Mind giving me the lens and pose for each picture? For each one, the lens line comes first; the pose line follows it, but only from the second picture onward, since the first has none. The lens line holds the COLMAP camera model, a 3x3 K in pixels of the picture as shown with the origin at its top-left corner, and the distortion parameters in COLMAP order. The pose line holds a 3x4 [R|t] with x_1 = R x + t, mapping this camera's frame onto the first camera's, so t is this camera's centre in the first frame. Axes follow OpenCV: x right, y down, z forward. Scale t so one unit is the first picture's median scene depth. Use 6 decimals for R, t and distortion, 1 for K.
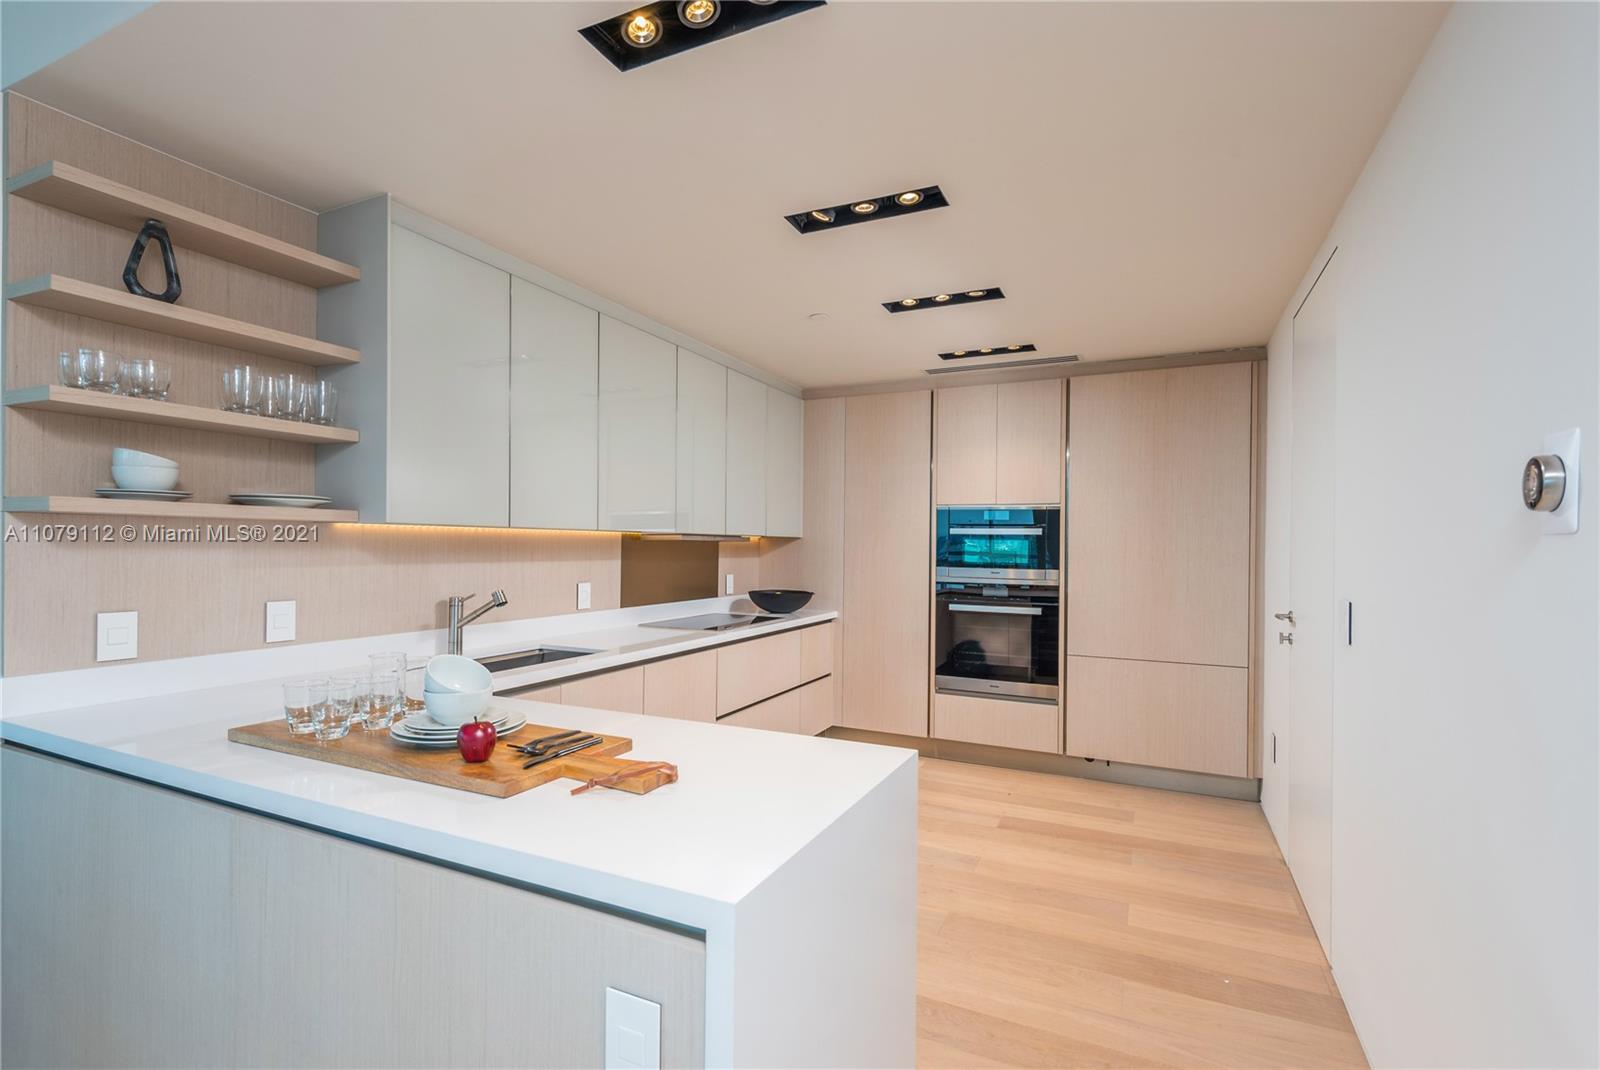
lens RADIAL K [[734.6, 0, 803.0], [0, 734.6, 544.9], [0, 0, 1]] dist [0.001612, 0.000033]
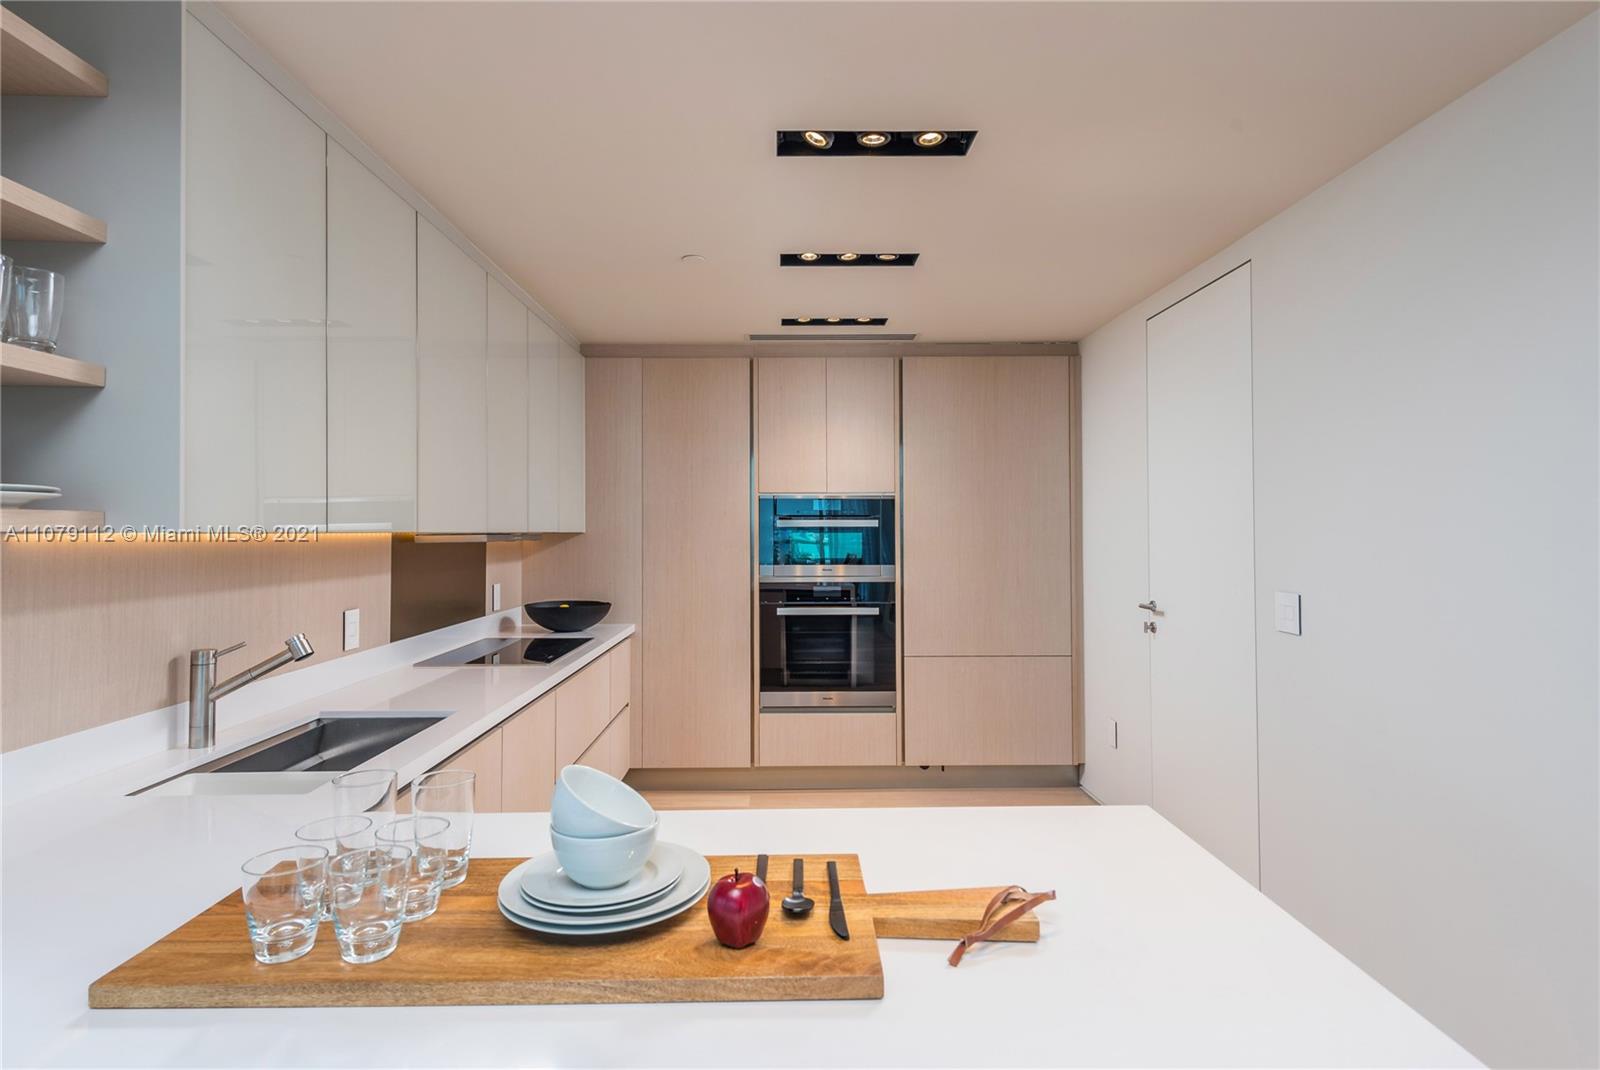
lens RADIAL K [[837.2, 0, 791.8], [0, 837.2, 516.9], [0, 0, 1]] dist [0.004842, -0.000506]
pose [[0.896066, -0.007462, 0.443858, -0.232464], [0.013911, 0.999840, -0.011274, -0.016030], [-0.443703, 0.016277, 0.896026, 0.117249]]
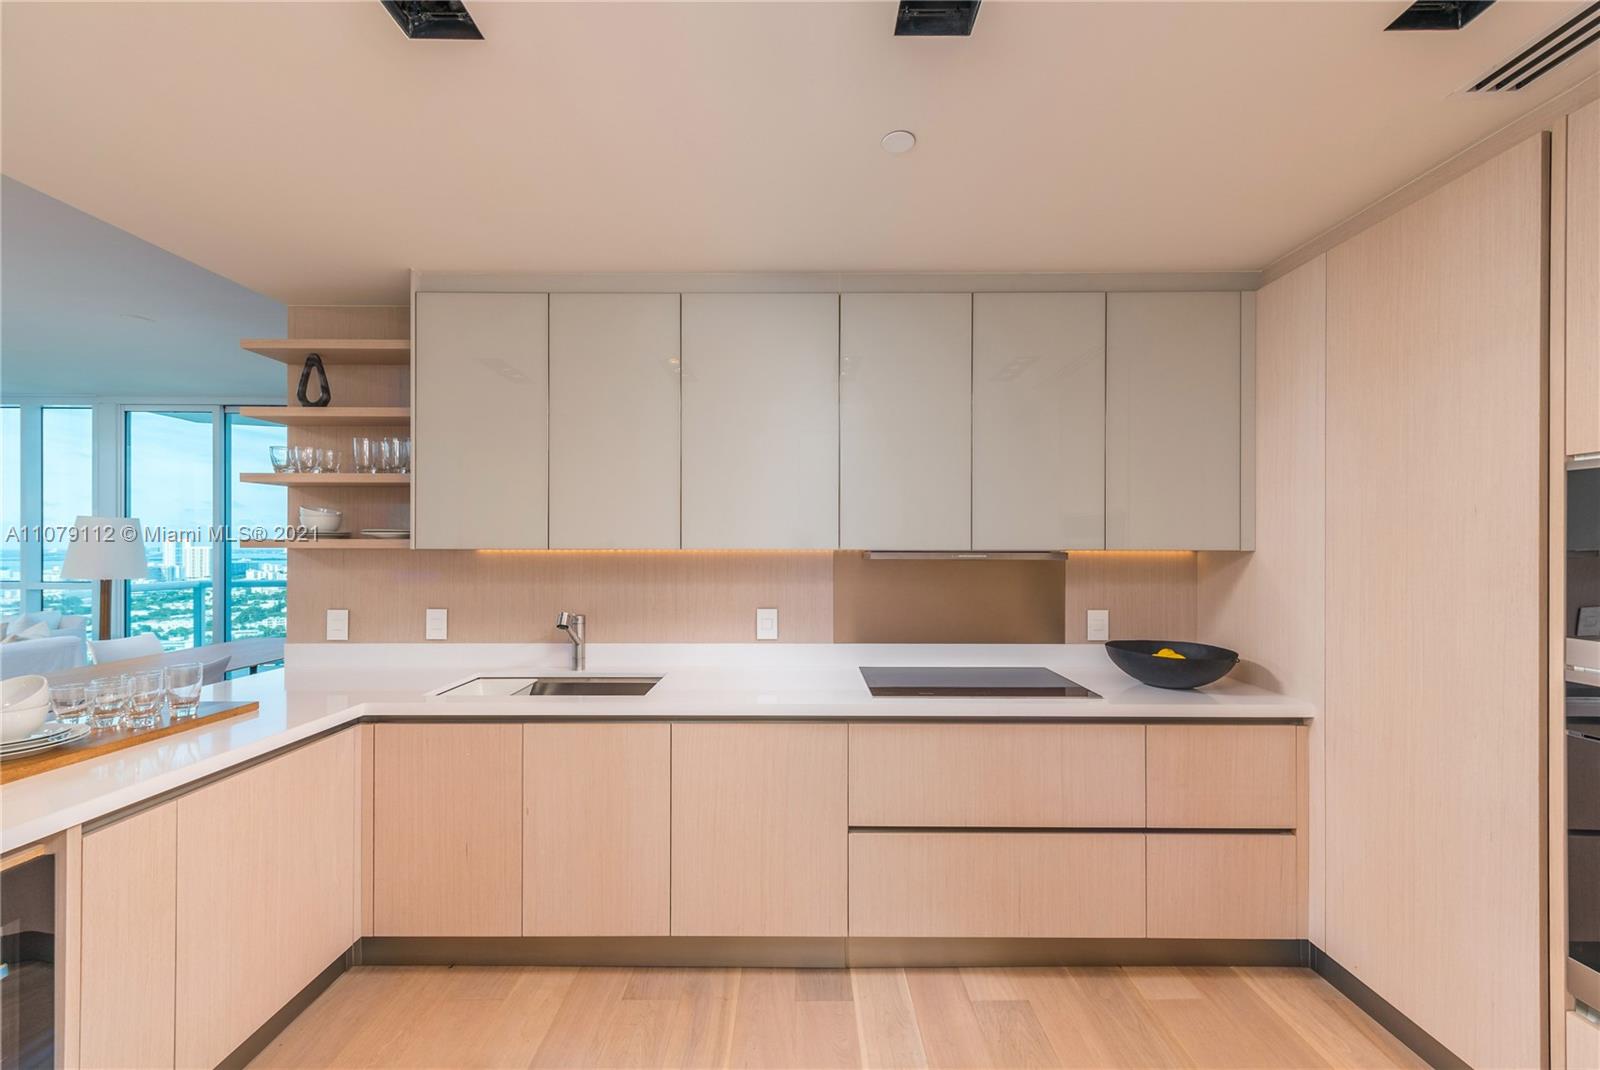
lens RADIAL K [[635.0, 0, 799.8], [0, 635.0, 547.3], [0, 0, 1]] dist [0.003056, 0.000023]
pose [[0.424503, -0.013064, -0.905332, 0.320028], [0.002336, 0.999908, -0.013333, -0.010036], [0.905424, 0.003545, 0.424495, 0.591467]]
